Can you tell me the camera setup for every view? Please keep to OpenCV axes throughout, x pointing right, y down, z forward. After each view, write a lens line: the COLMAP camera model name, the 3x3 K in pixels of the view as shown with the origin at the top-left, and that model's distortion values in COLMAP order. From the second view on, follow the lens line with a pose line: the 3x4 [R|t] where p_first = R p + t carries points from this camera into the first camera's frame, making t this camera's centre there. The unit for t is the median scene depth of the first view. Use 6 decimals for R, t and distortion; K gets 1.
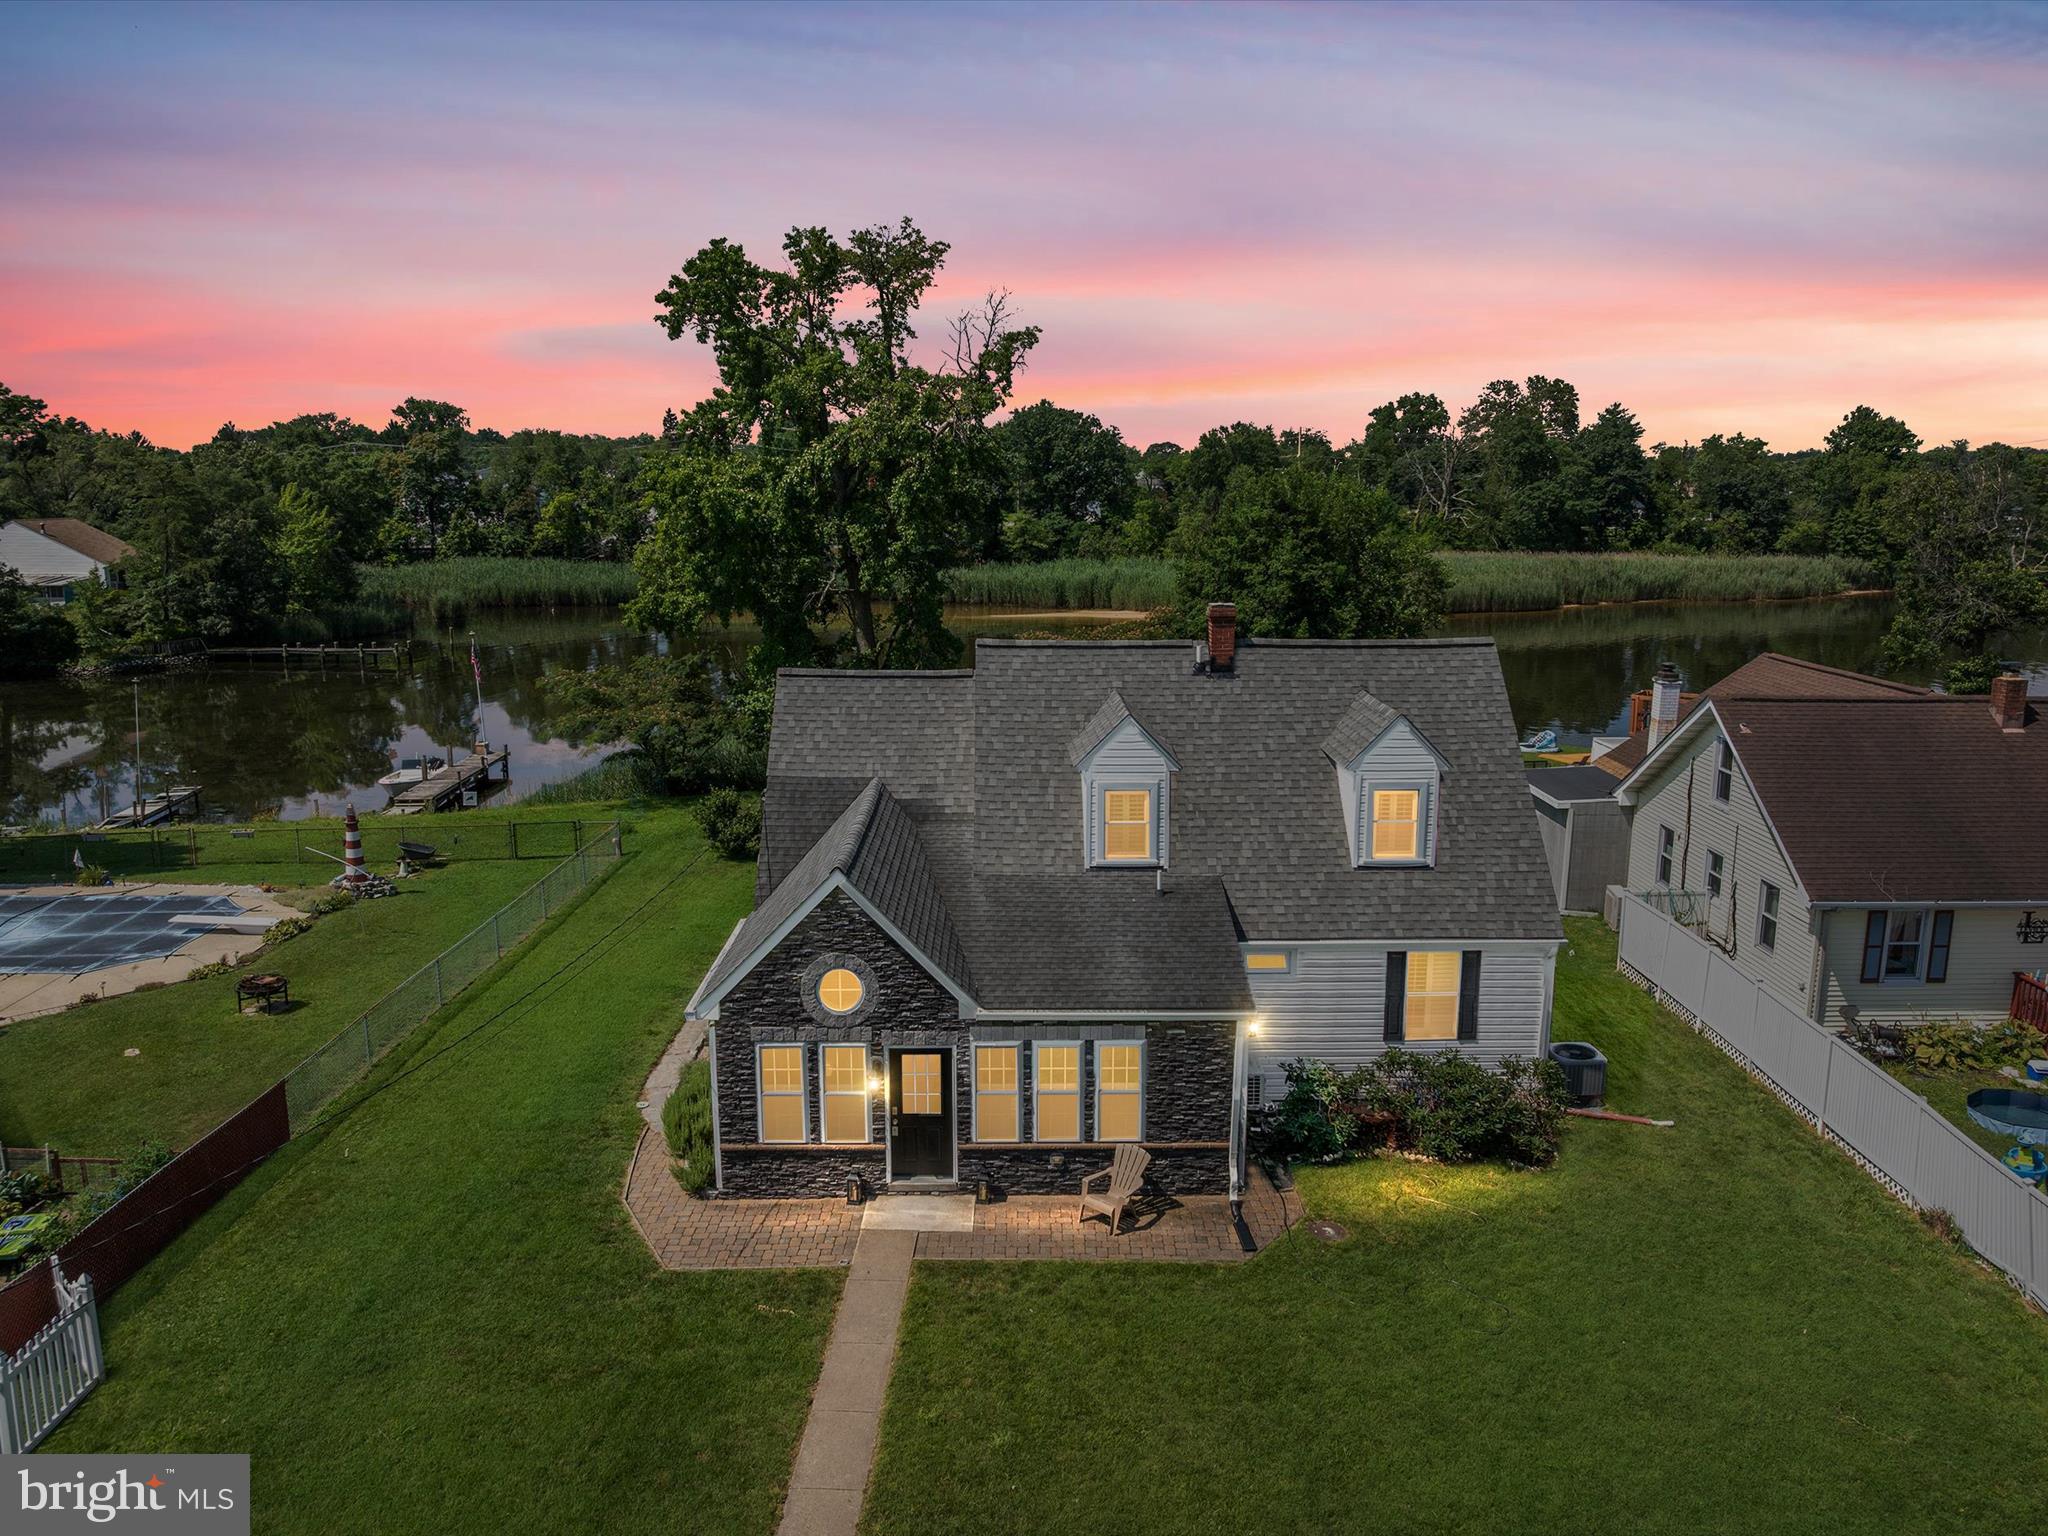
lens RADIAL K [[1437.7, 0, 1034.4], [0, 1437.7, 765.8], [0, 0, 1]] dist [-0.037545, 0.000061]
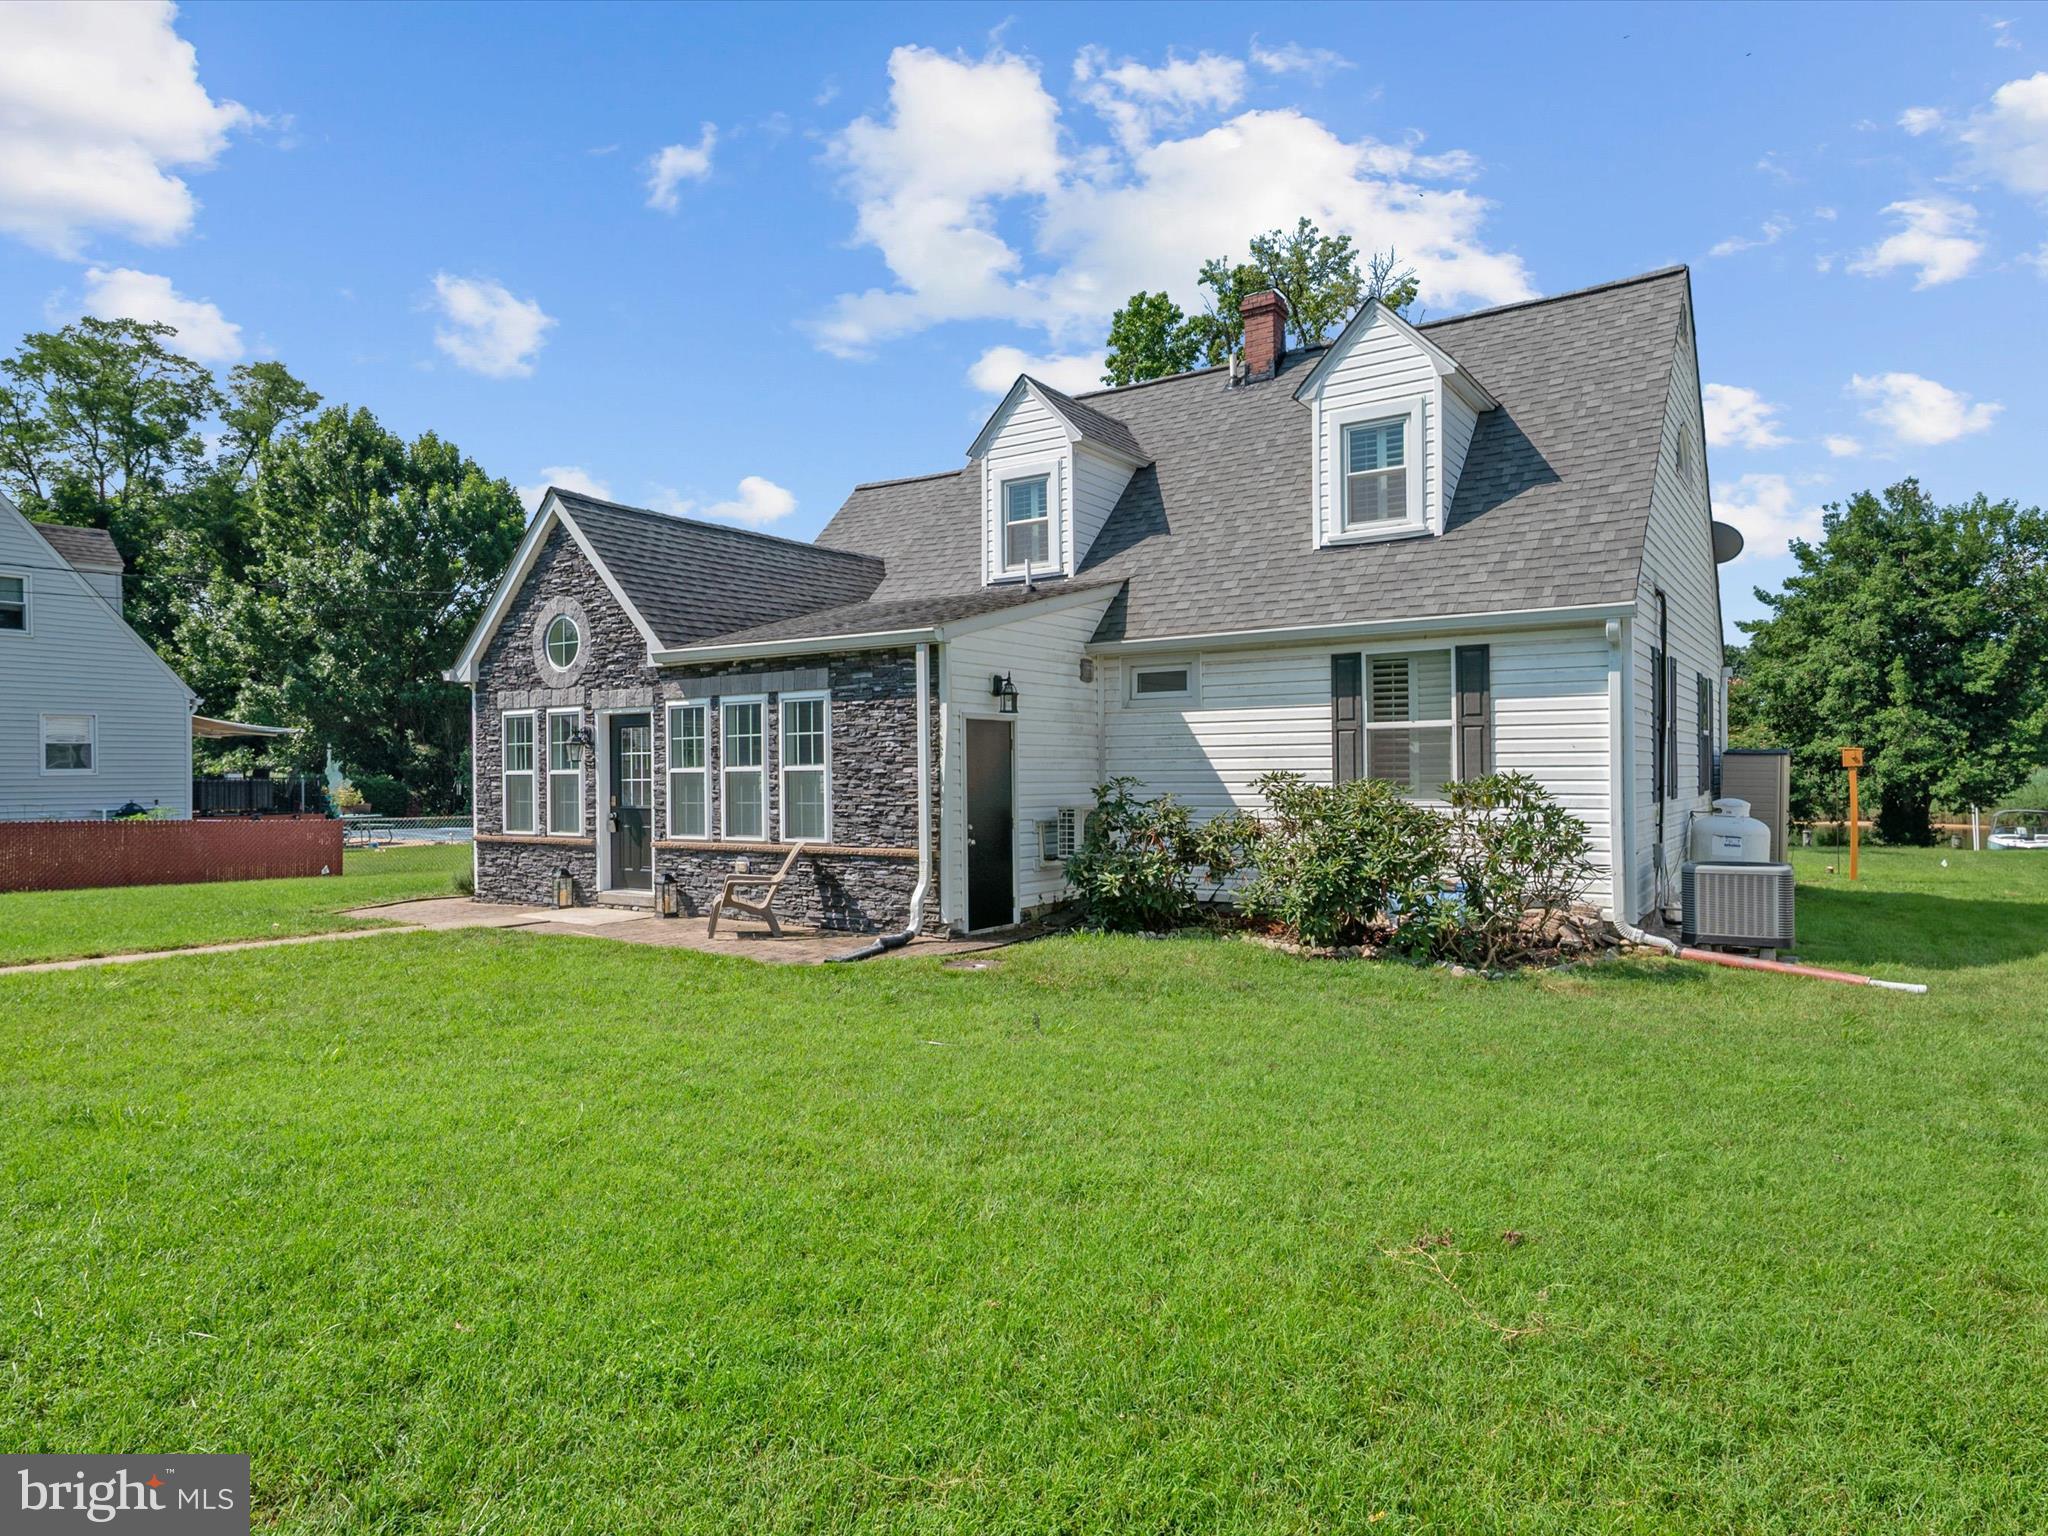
lens RADIAL K [[1248.0, 0, 1049.1], [0, 1248.0, 806.8], [0, 0, 1]] dist [0.005699, 0.000409]
pose [[0.827230, 0.005149, -0.561840, 0.285049], [-0.101012, 0.985028, -0.139699, 0.179175], [0.552709, 0.172316, 0.815365, 0.314949]]
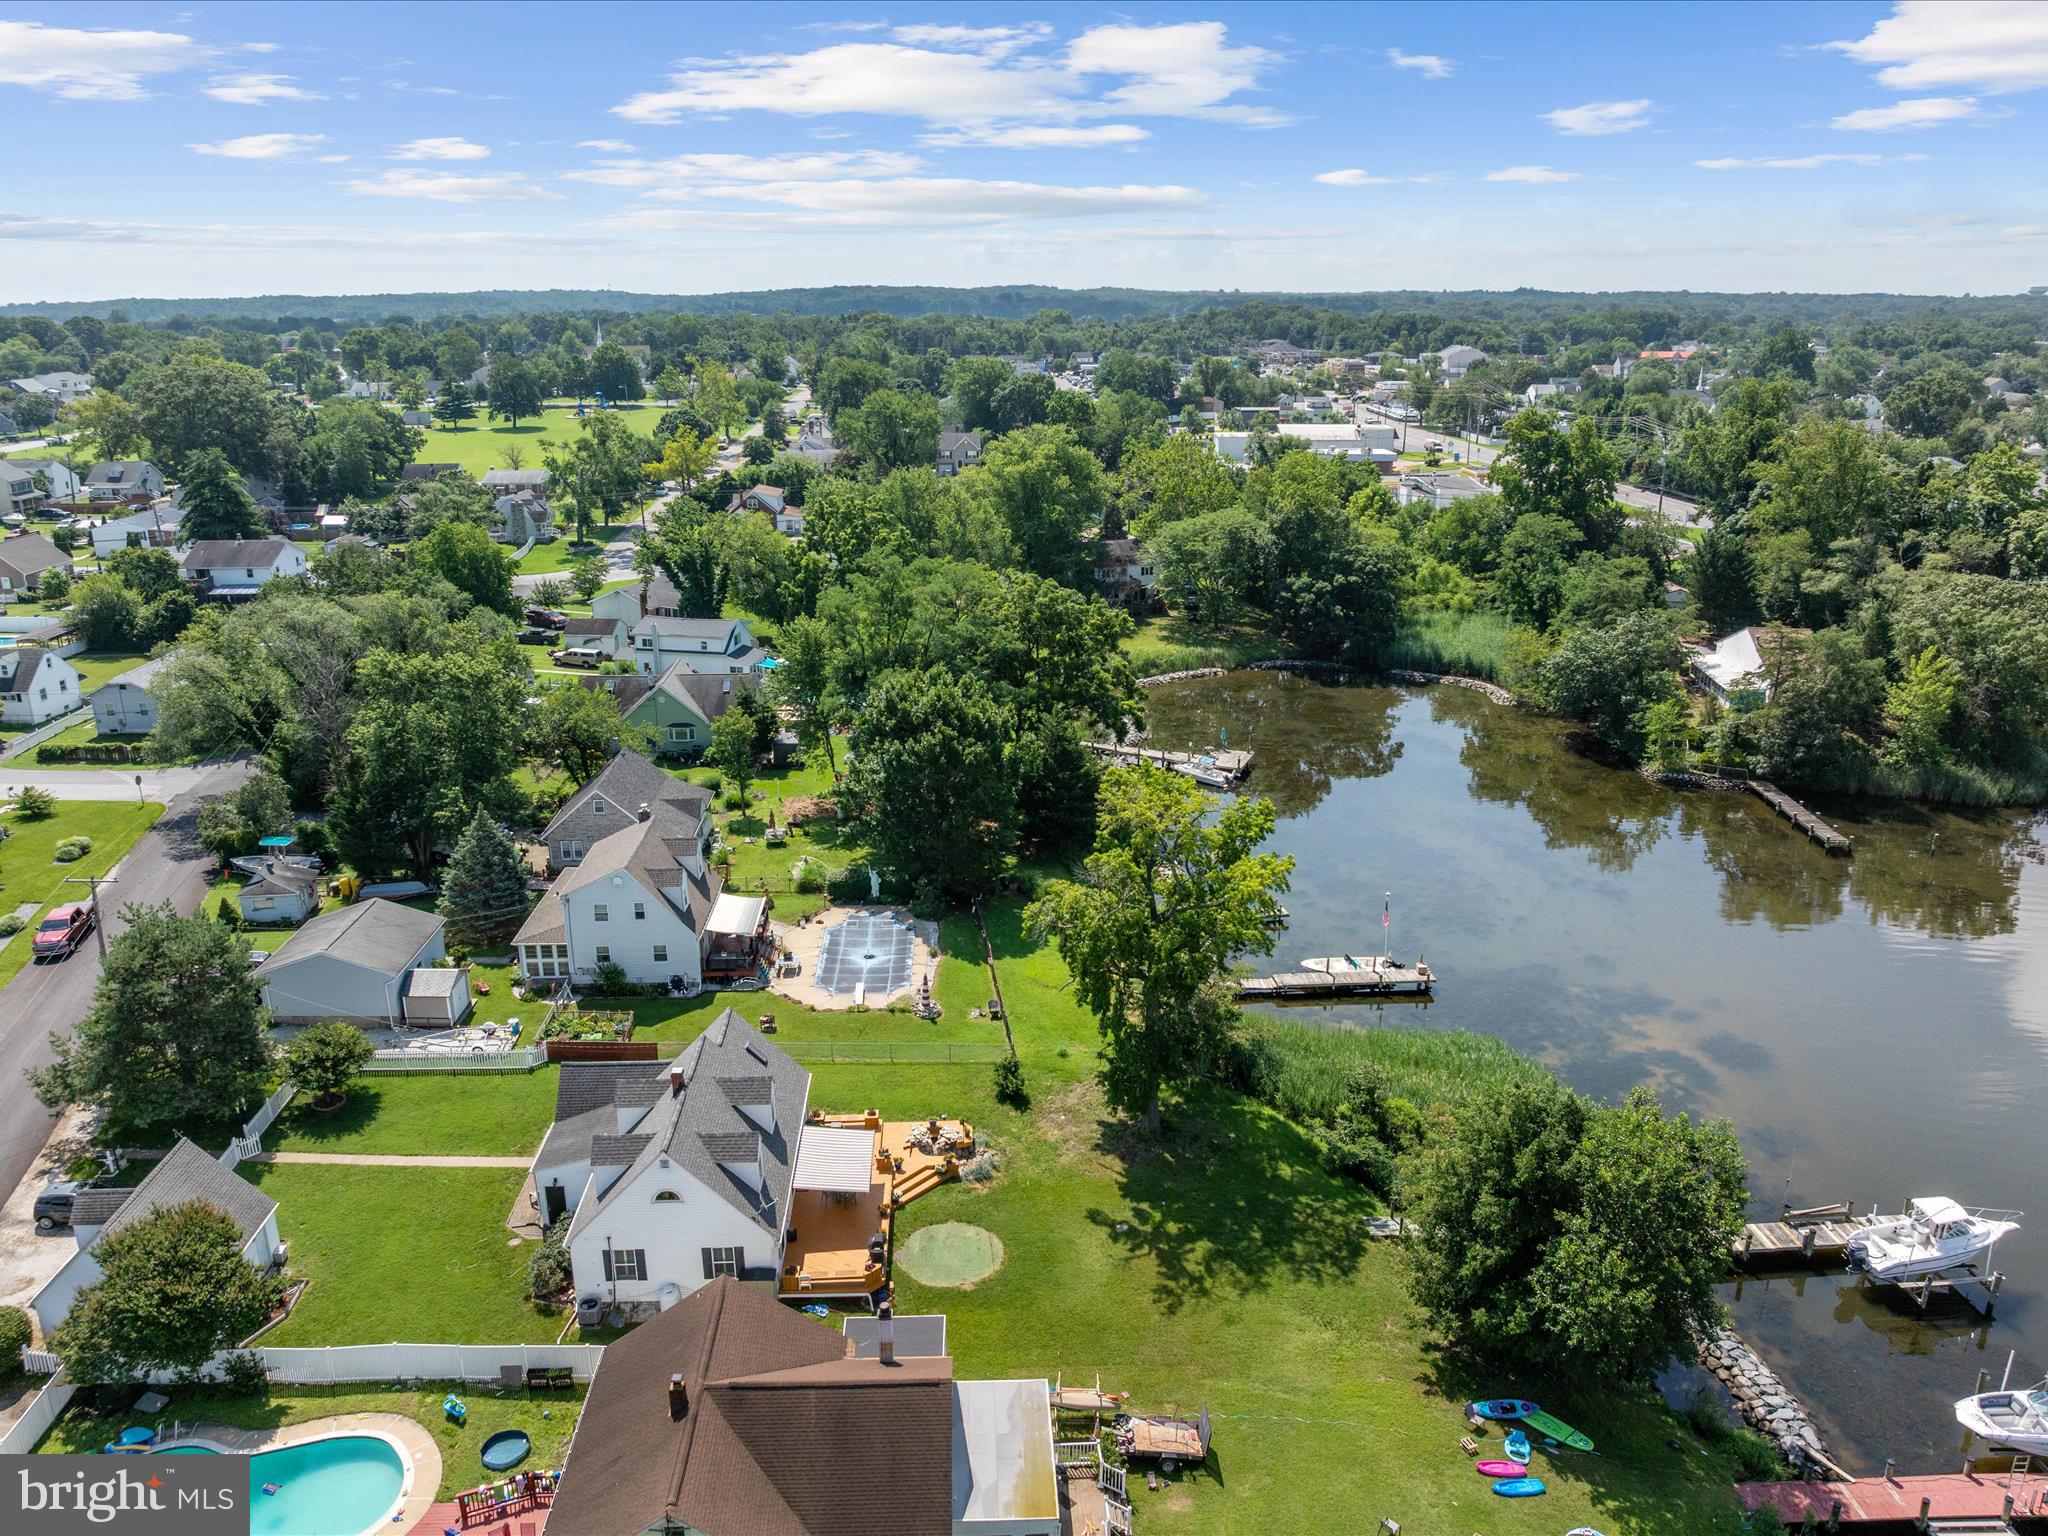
lens RADIAL K [[1437.7, 0, 1034.4], [0, 1437.7, 765.8], [0, 0, 1]] dist [-0.037545, 0.000061]
pose [[0.035605, 0.312063, -0.949394, 1.575572], [-0.200270, 0.932953, 0.299149, -0.990259], [0.979094, 0.179484, 0.095715, 0.885858]]
